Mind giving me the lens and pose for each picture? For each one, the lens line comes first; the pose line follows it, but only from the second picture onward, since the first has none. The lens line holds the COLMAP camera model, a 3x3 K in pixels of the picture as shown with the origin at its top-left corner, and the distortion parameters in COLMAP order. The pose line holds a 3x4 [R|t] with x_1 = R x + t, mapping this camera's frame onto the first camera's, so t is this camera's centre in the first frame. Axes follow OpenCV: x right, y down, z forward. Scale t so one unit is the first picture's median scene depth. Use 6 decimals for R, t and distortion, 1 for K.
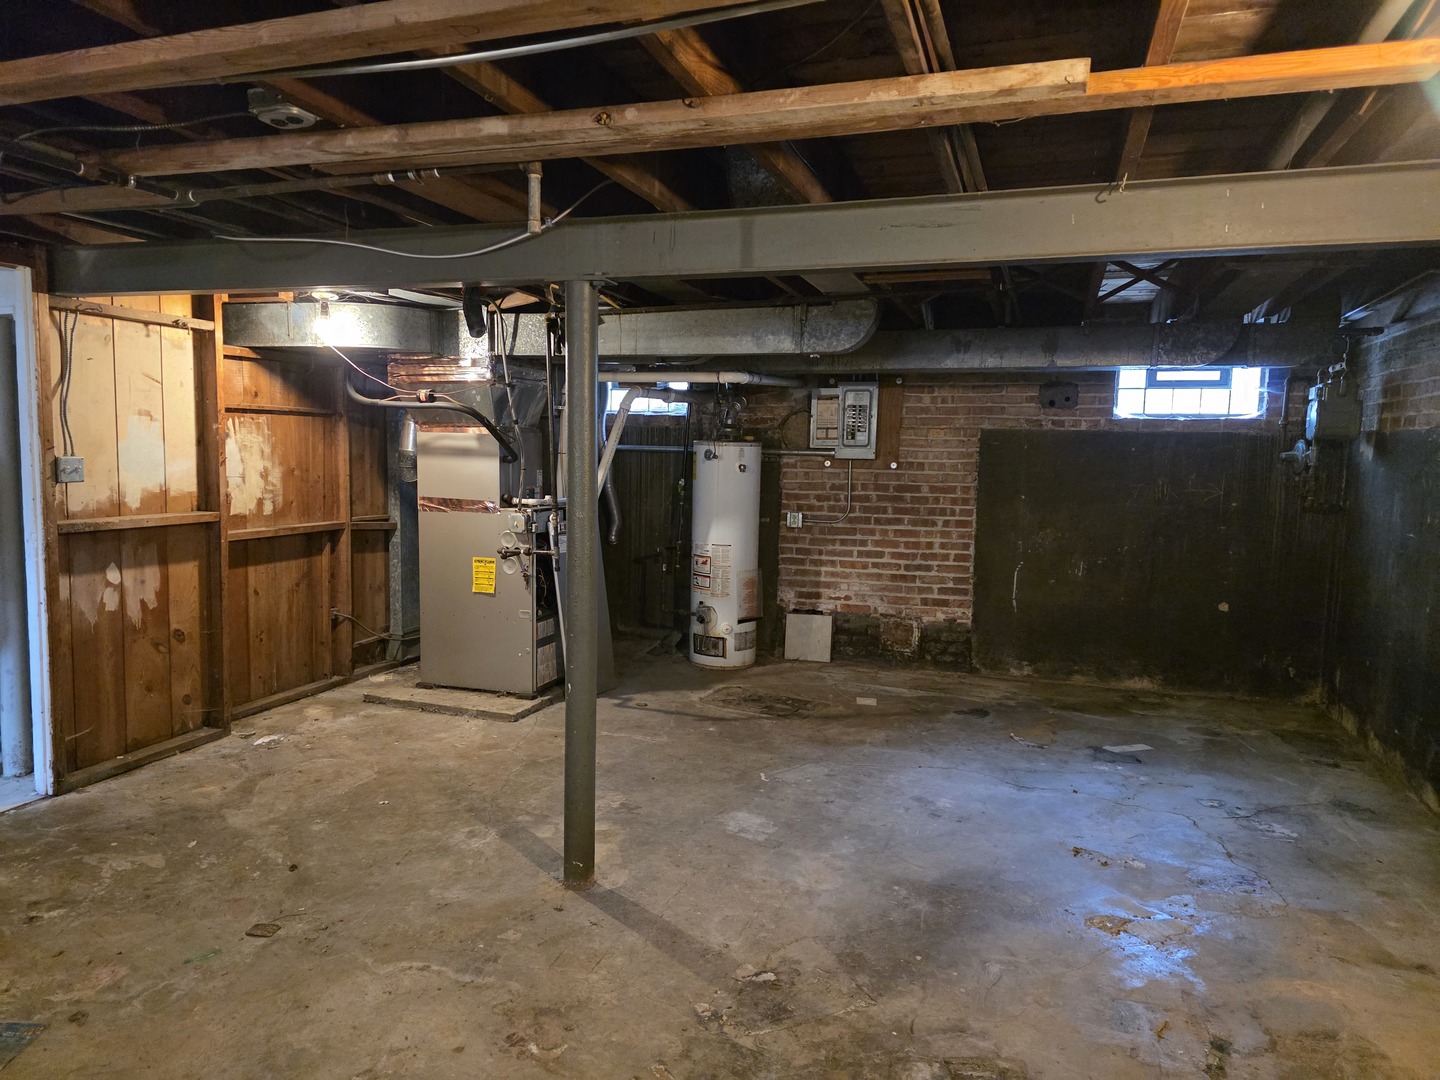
lens RADIAL K [[973.5, 0, 707.0], [0, 973.5, 532.5], [0, 0, 1]] dist [0.067783, -0.064228]
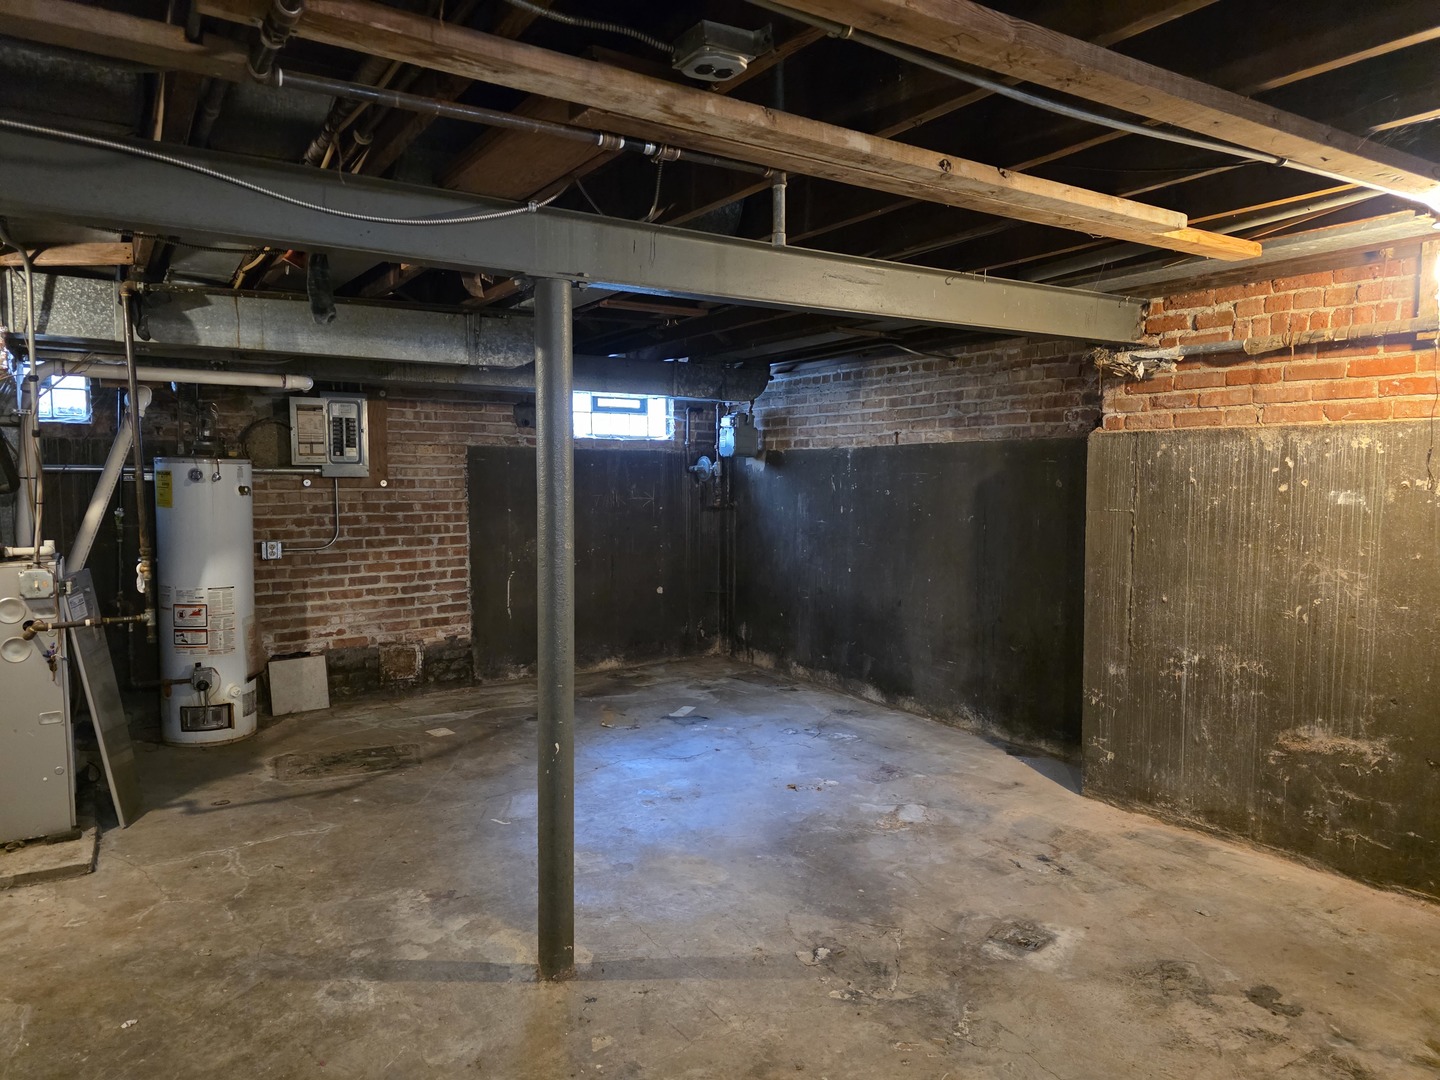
lens RADIAL K [[973.5, 0, 707.0], [0, 973.5, 532.5], [0, 0, 1]] dist [0.067783, -0.064228]
pose [[0.604979, -0.067207, 0.793400, -0.379853], [0.077650, 0.996662, 0.025216, -0.021751], [-0.792446, 0.046352, 0.608178, 0.187171]]
